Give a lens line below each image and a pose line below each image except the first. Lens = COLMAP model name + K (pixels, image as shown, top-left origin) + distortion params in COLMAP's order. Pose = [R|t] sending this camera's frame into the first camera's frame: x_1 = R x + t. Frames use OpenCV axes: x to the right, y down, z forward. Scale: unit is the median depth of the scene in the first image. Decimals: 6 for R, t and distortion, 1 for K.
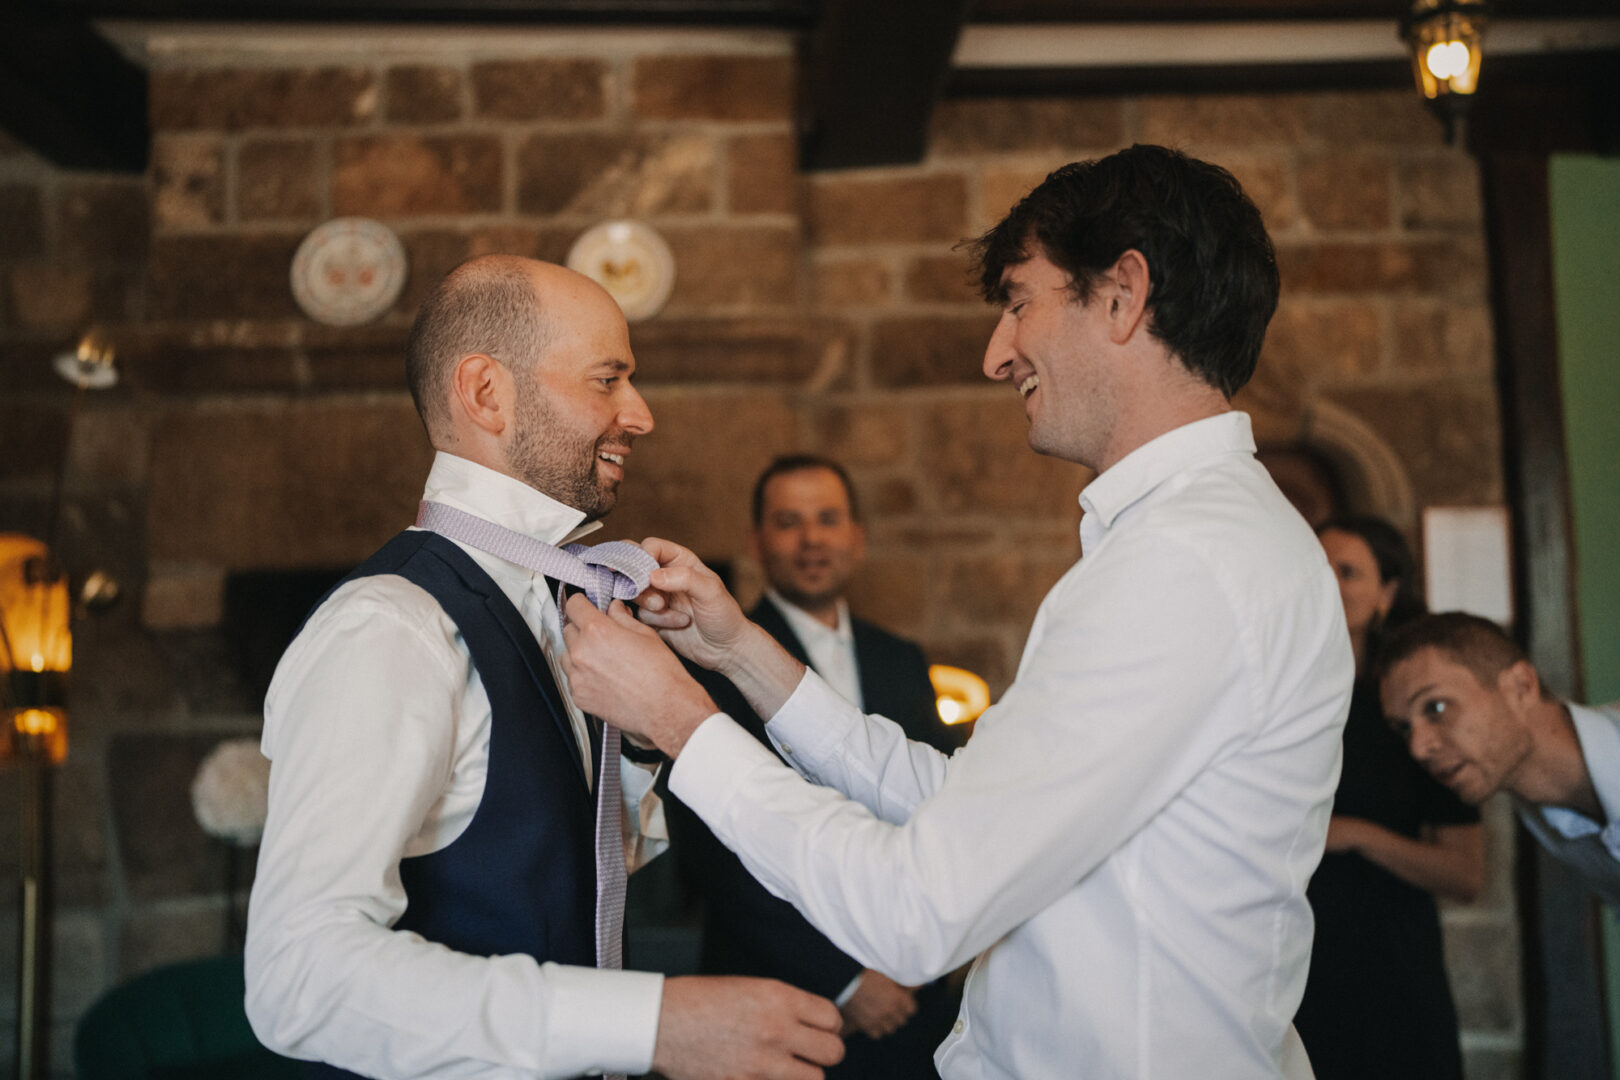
lens RADIAL K [[1539.5, 0, 810.0], [0, 1539.5, 540.0], [0, 0, 1]] dist [-0.009029, 0.095222]
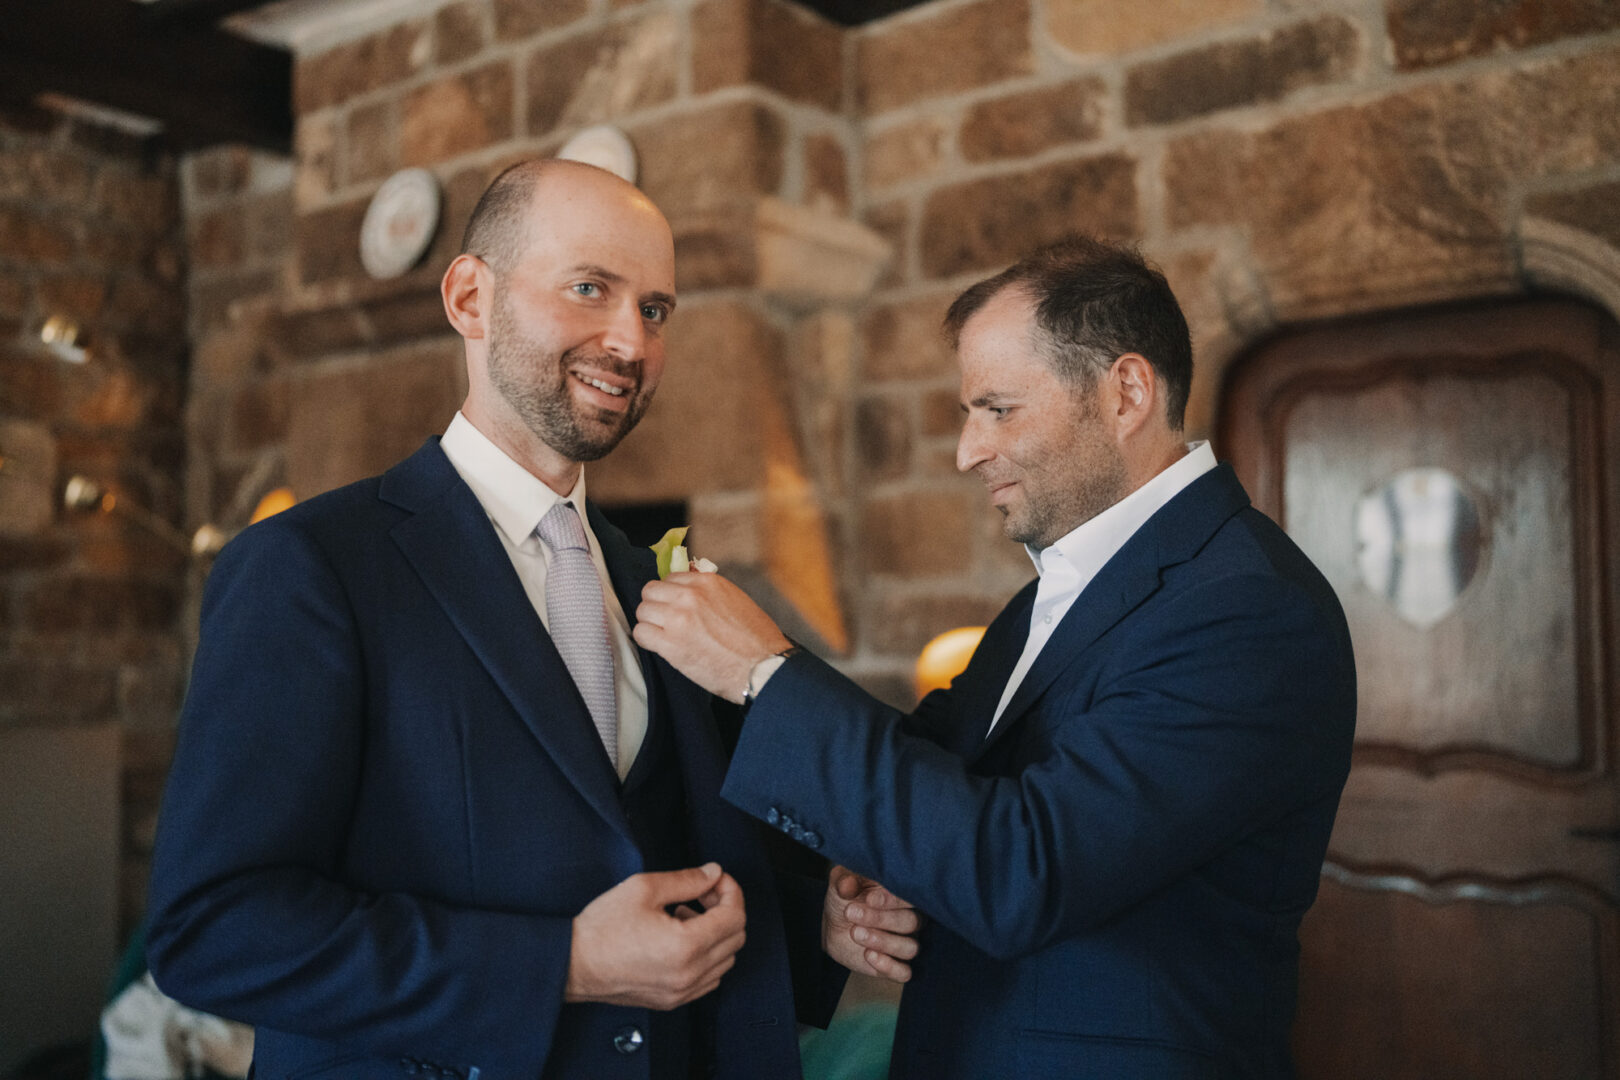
lens RADIAL K [[1539.5, 0, 810.0], [0, 1539.5, 540.0], [0, 0, 1]] dist [-0.009029, 0.095222]
pose [[0.793535, -0.010023, -0.608442, 0.521089], [0.033510, 0.999067, 0.027246, 0.015118], [0.607601, -0.042010, 0.793130, 0.345255]]
